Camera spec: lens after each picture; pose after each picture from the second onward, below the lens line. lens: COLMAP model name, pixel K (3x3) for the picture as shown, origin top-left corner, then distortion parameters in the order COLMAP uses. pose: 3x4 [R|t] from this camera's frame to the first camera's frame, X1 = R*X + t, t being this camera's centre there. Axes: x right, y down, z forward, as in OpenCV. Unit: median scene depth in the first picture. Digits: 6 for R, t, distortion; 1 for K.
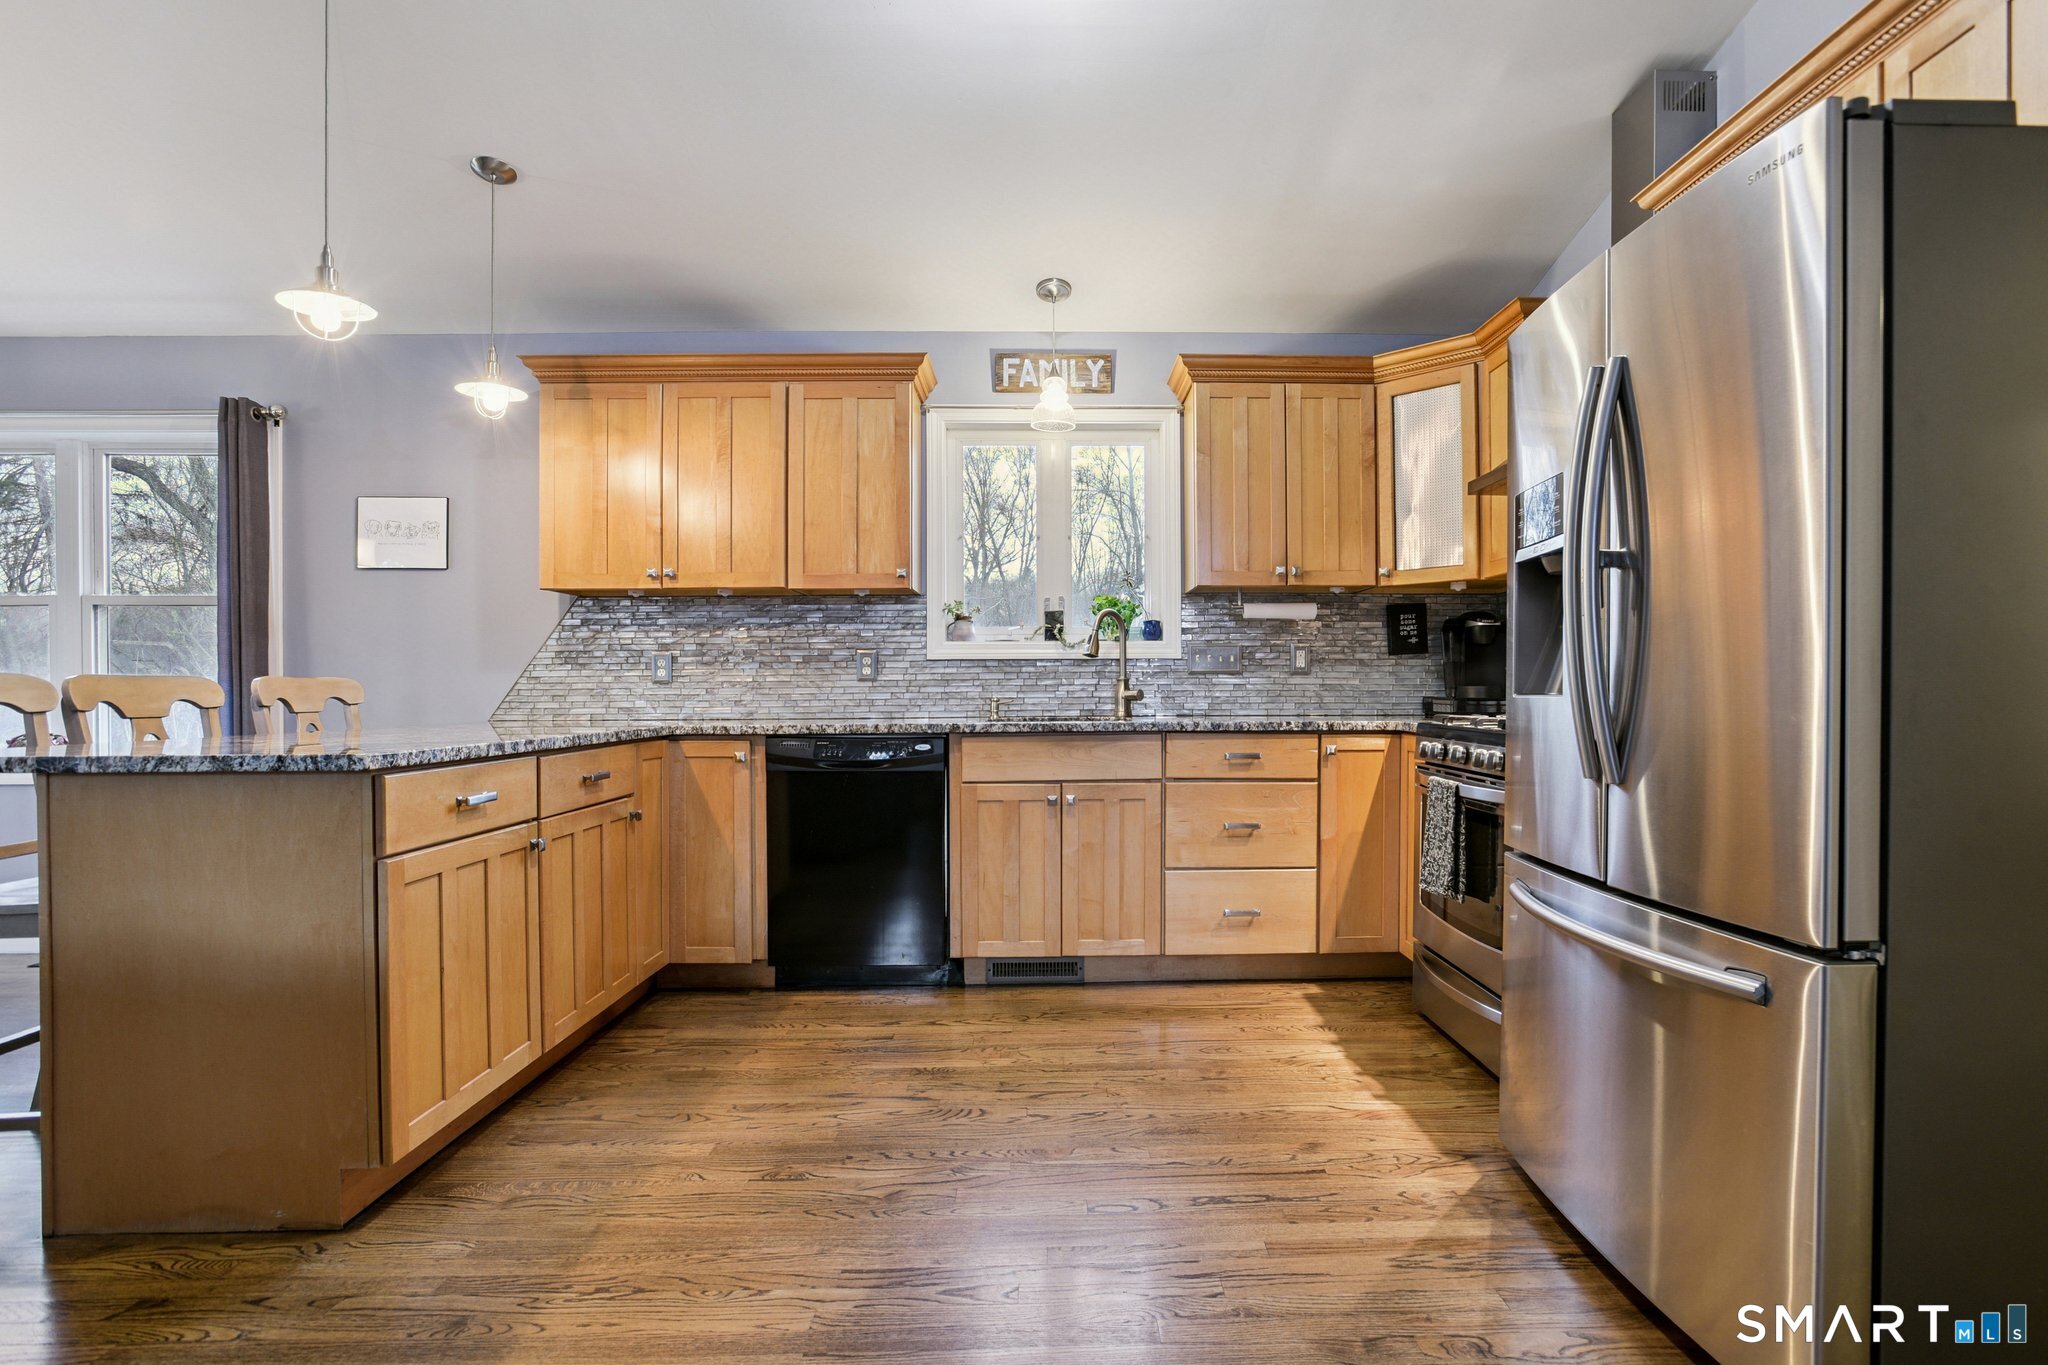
lens RADIAL K [[988.5, 0, 1029.9], [0, 988.5, 687.1], [0, 0, 1]] dist [-0.058270, 0.019655]
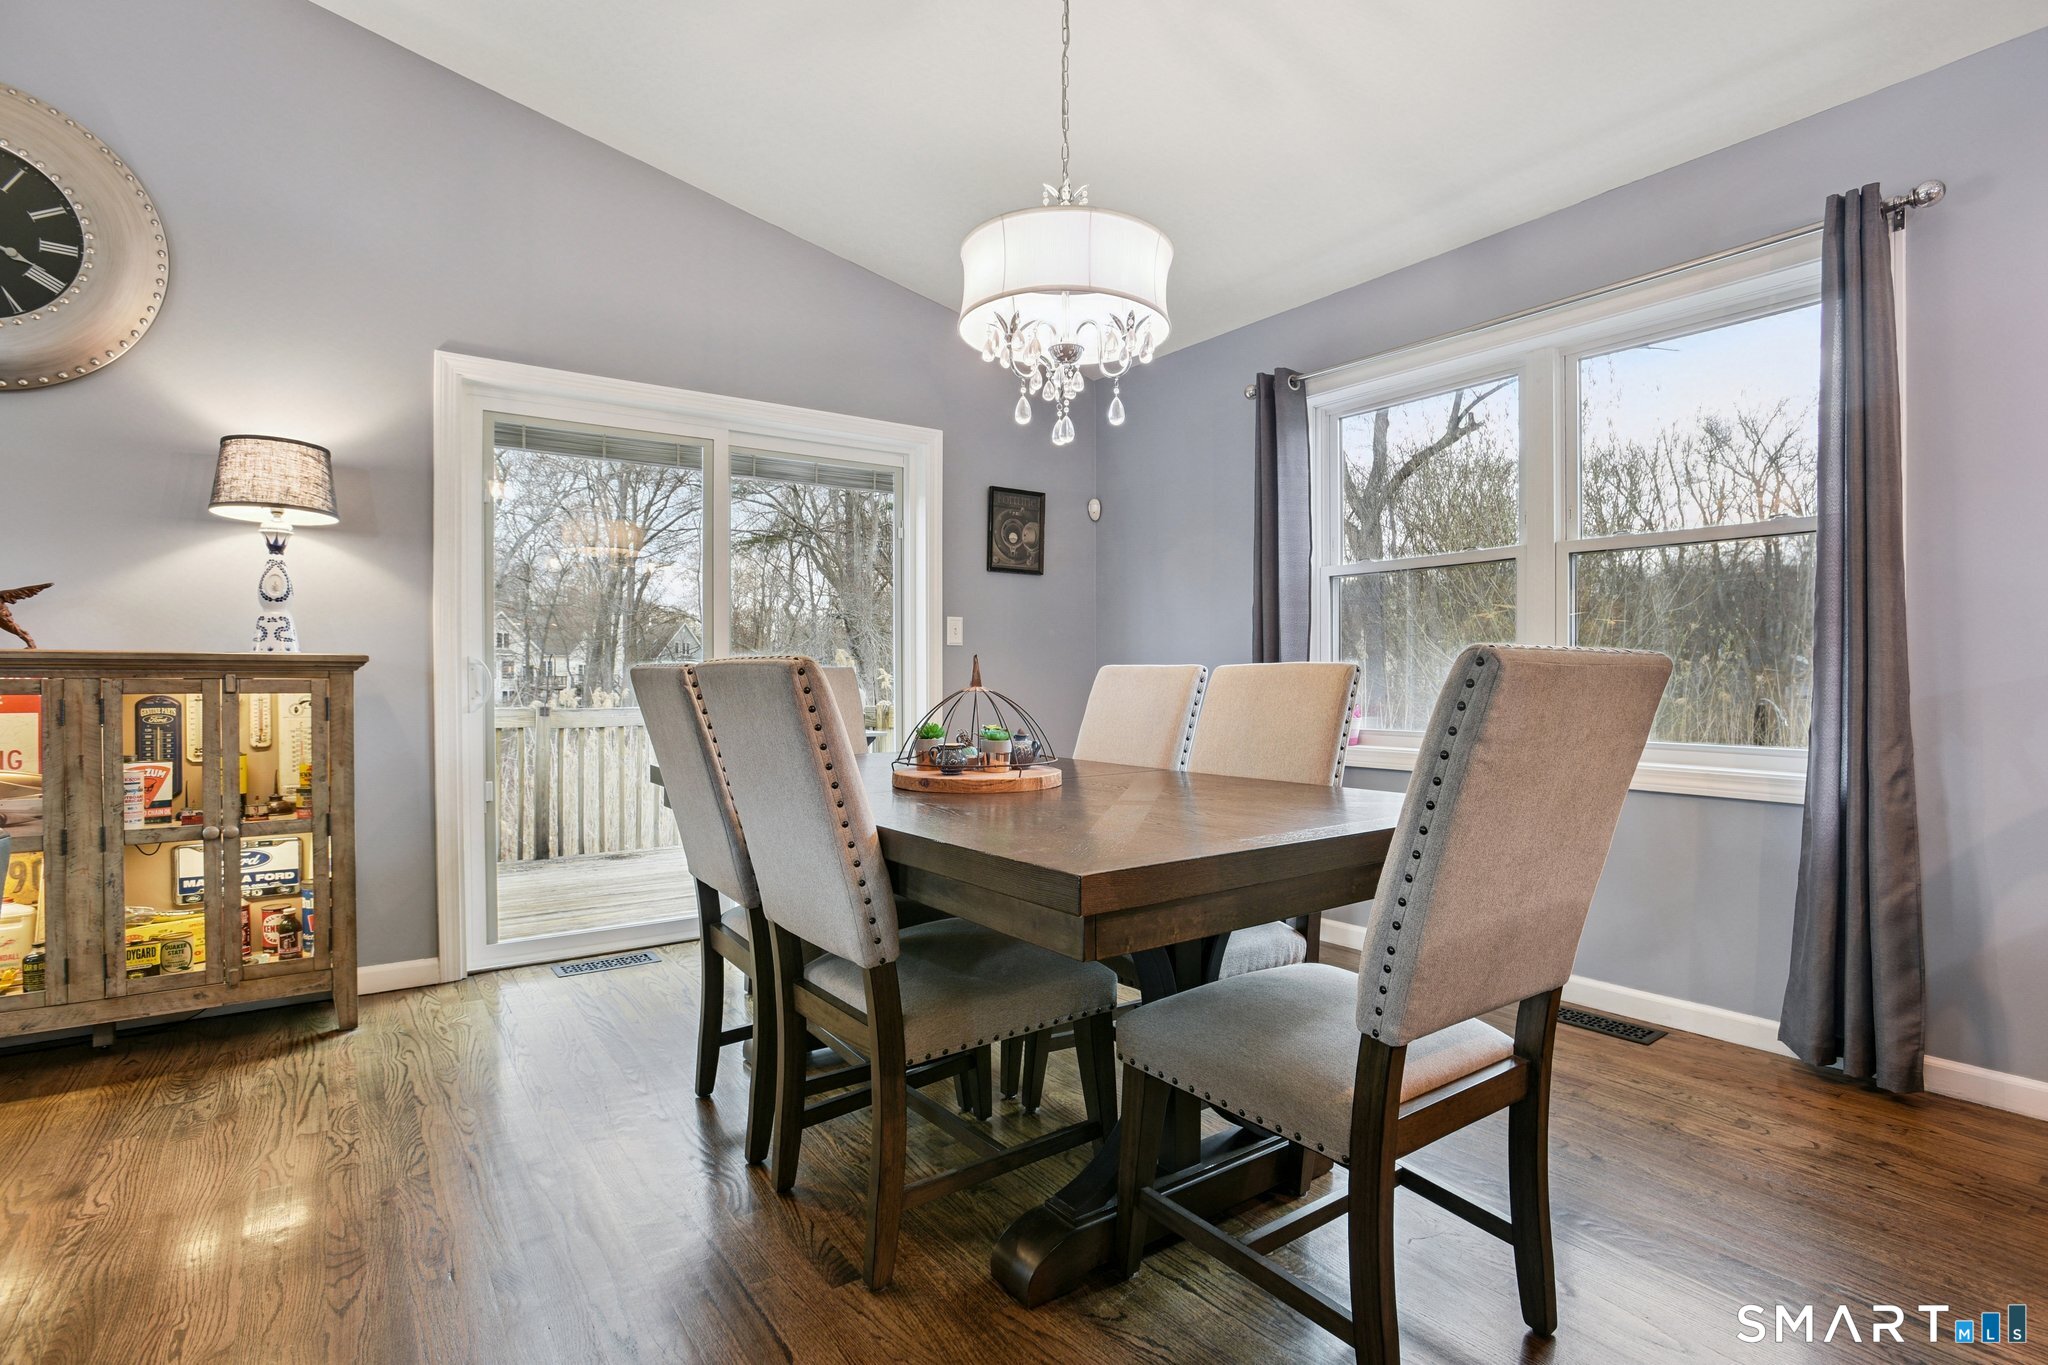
lens RADIAL K [[988.5, 0, 1024.1], [0, 988.5, 670.1], [0, 0, 1]] dist [-0.058270, 0.019655]
pose [[0.563313, 0.005808, -0.826223, -0.756483], [-0.004965, 0.999981, 0.003644, 0.003820], [0.826229, 0.002049, 0.563331, 0.276580]]
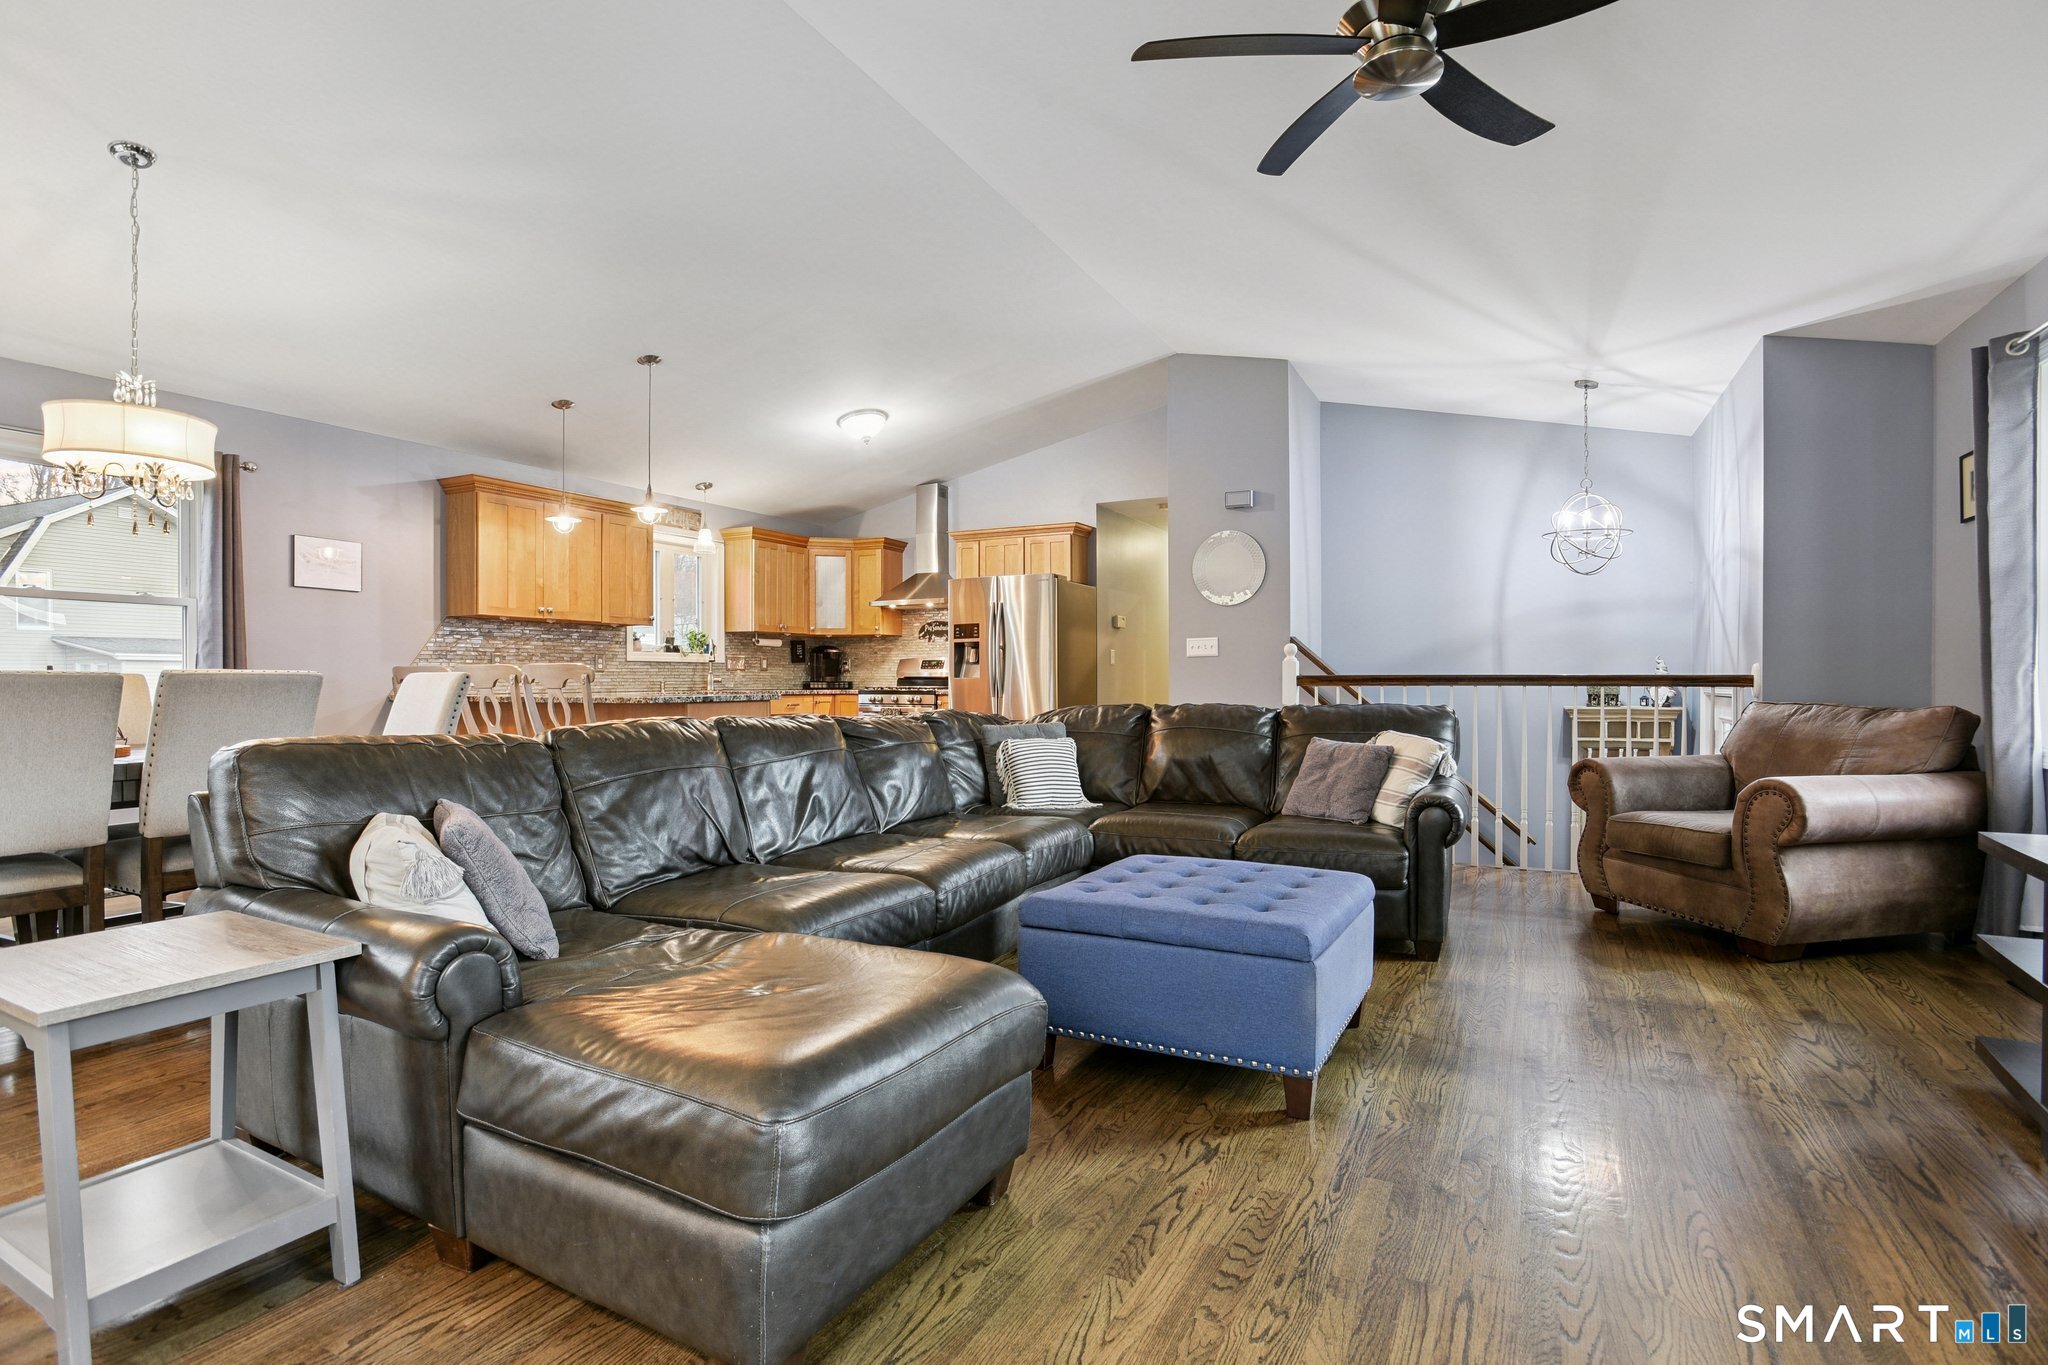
lens RADIAL K [[988.5, 0, 1061.8], [0, 988.5, 682.5], [0, 0, 1]] dist [-0.058270, 0.019655]
pose [[0.430574, 0.001175, 0.902554, -1.697807], [0.001158, 0.999998, -0.001854, 0.020839], [-0.902554, 0.001843, 0.430572, -0.648031]]
